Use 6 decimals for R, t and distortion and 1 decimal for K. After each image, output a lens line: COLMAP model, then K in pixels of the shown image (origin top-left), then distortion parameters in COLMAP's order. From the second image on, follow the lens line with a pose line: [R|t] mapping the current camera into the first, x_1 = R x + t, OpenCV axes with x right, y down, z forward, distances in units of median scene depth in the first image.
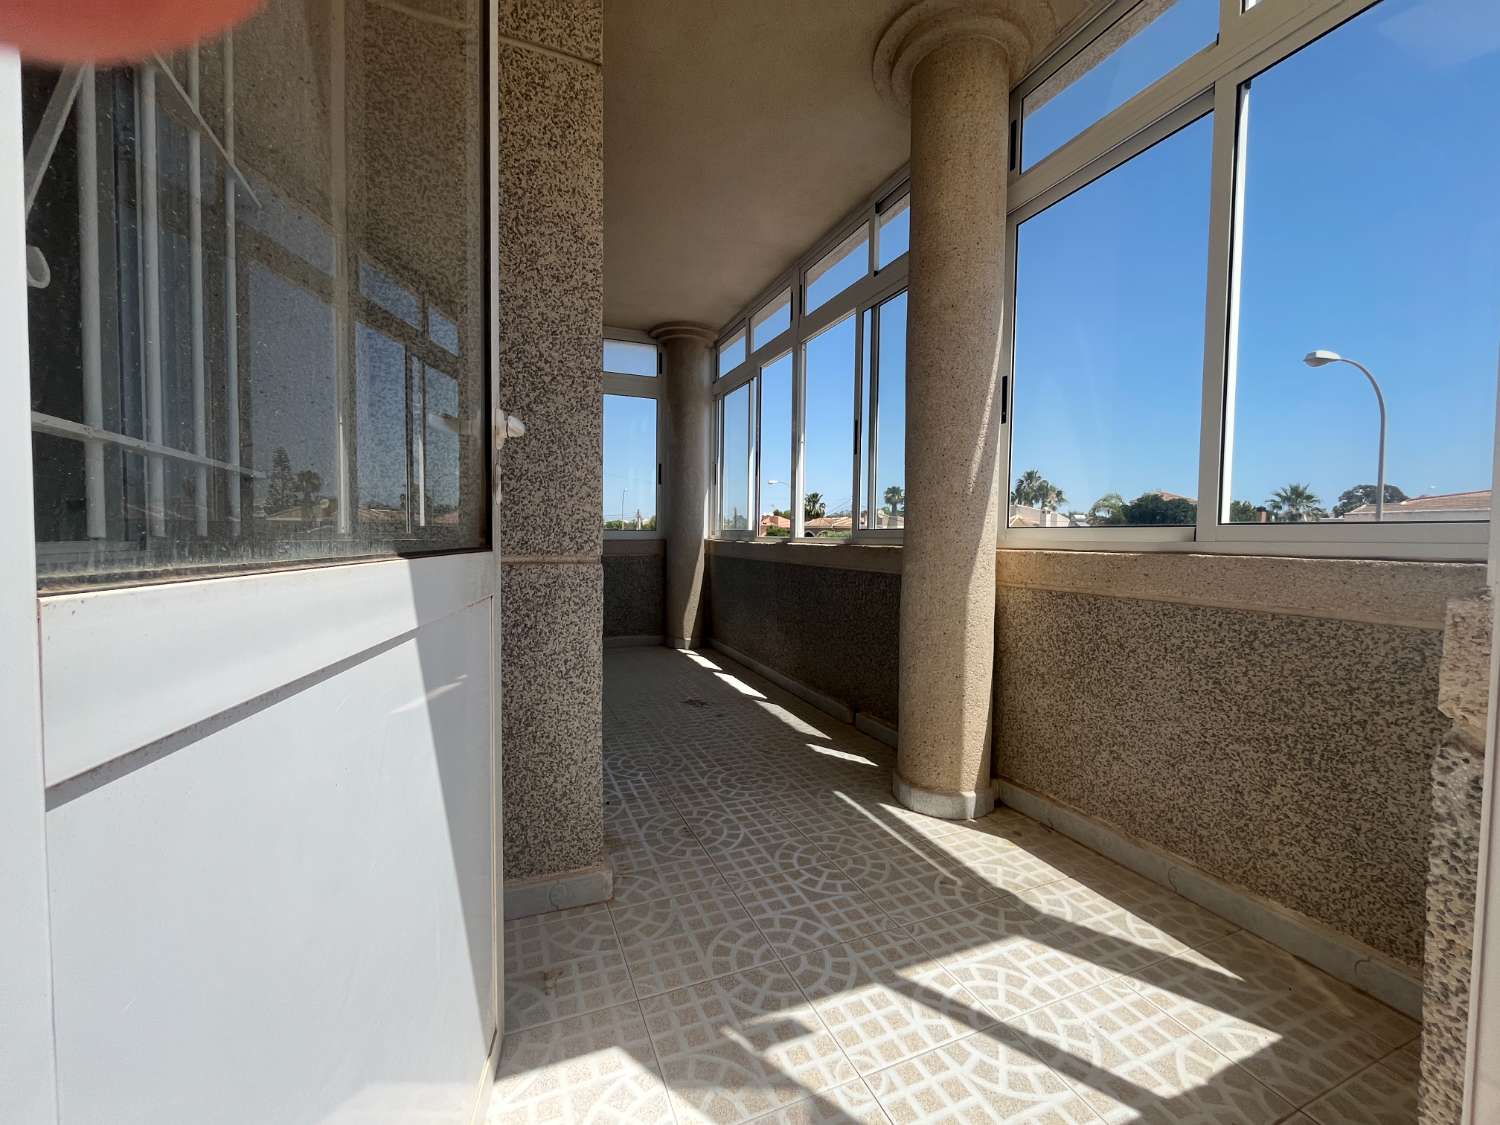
lens RADIAL K [[612.7, 0, 745.7], [0, 612.7, 560.4], [0, 0, 1]] dist [-0.001583, -0.000399]
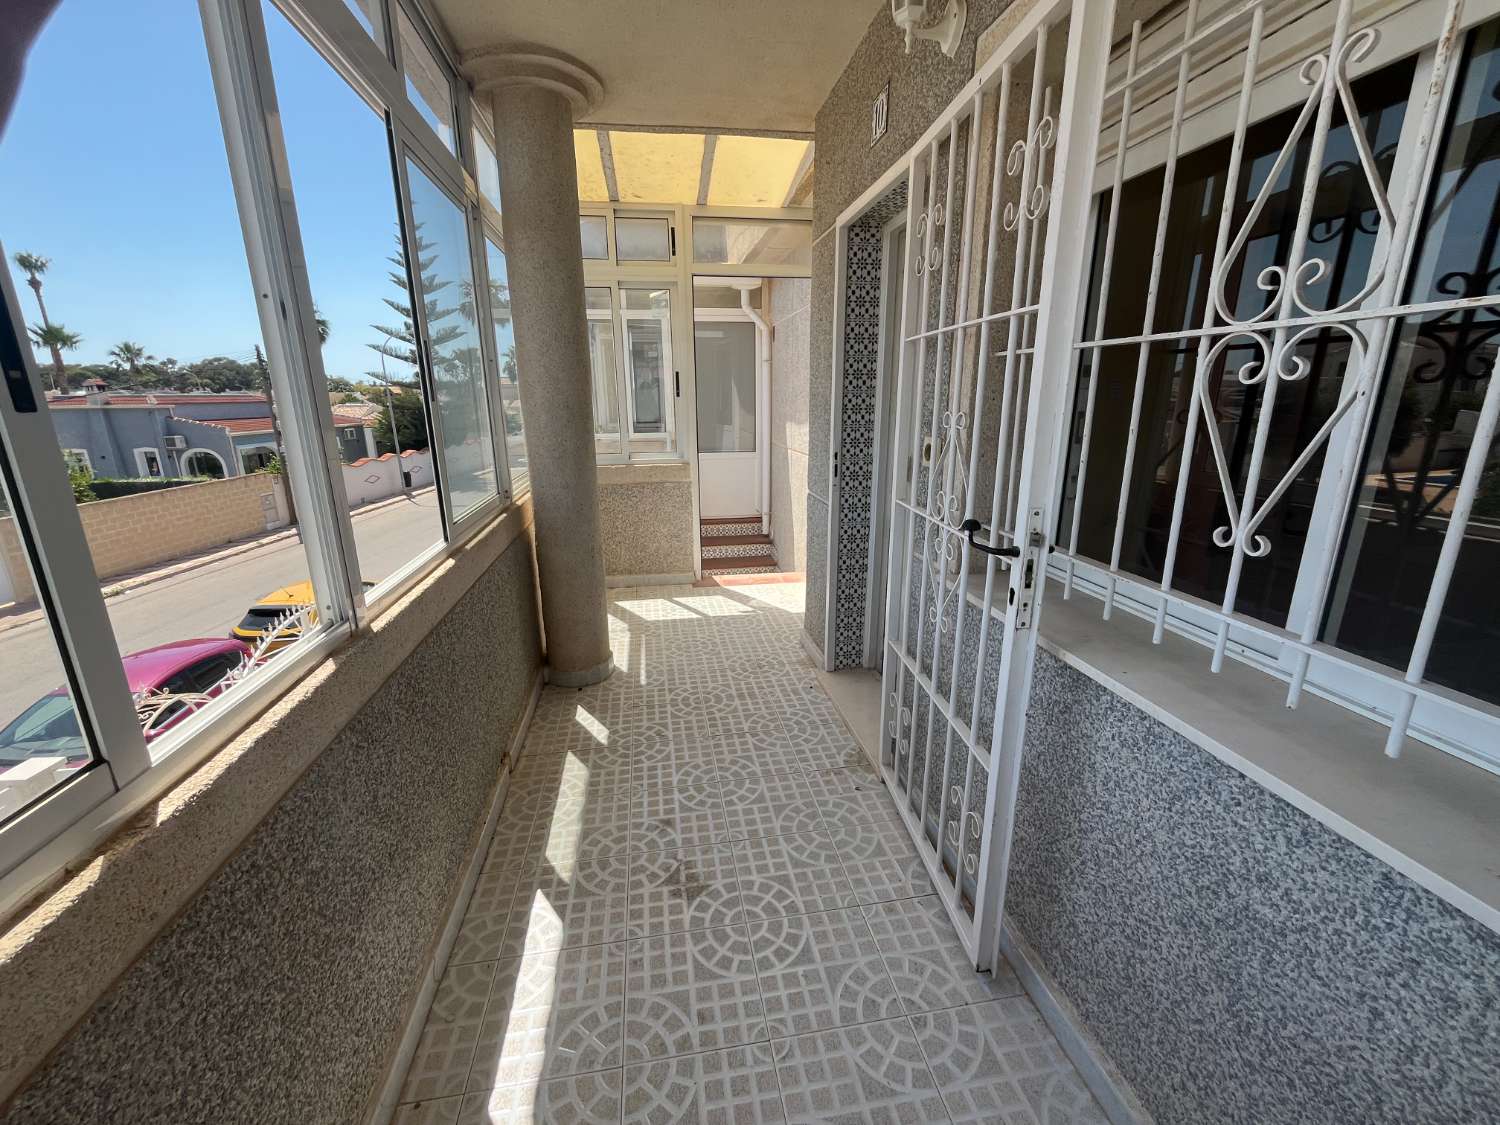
lens RADIAL K [[612.7, 0, 745.7], [0, 612.7, 560.4], [0, 0, 1]] dist [-0.001583, -0.000399]
pose [[-0.973450, -0.065707, 0.219267, -0.559761], [0.002603, 0.954675, 0.297637, -0.450261], [-0.228886, 0.290306, -0.929158, 3.424268]]
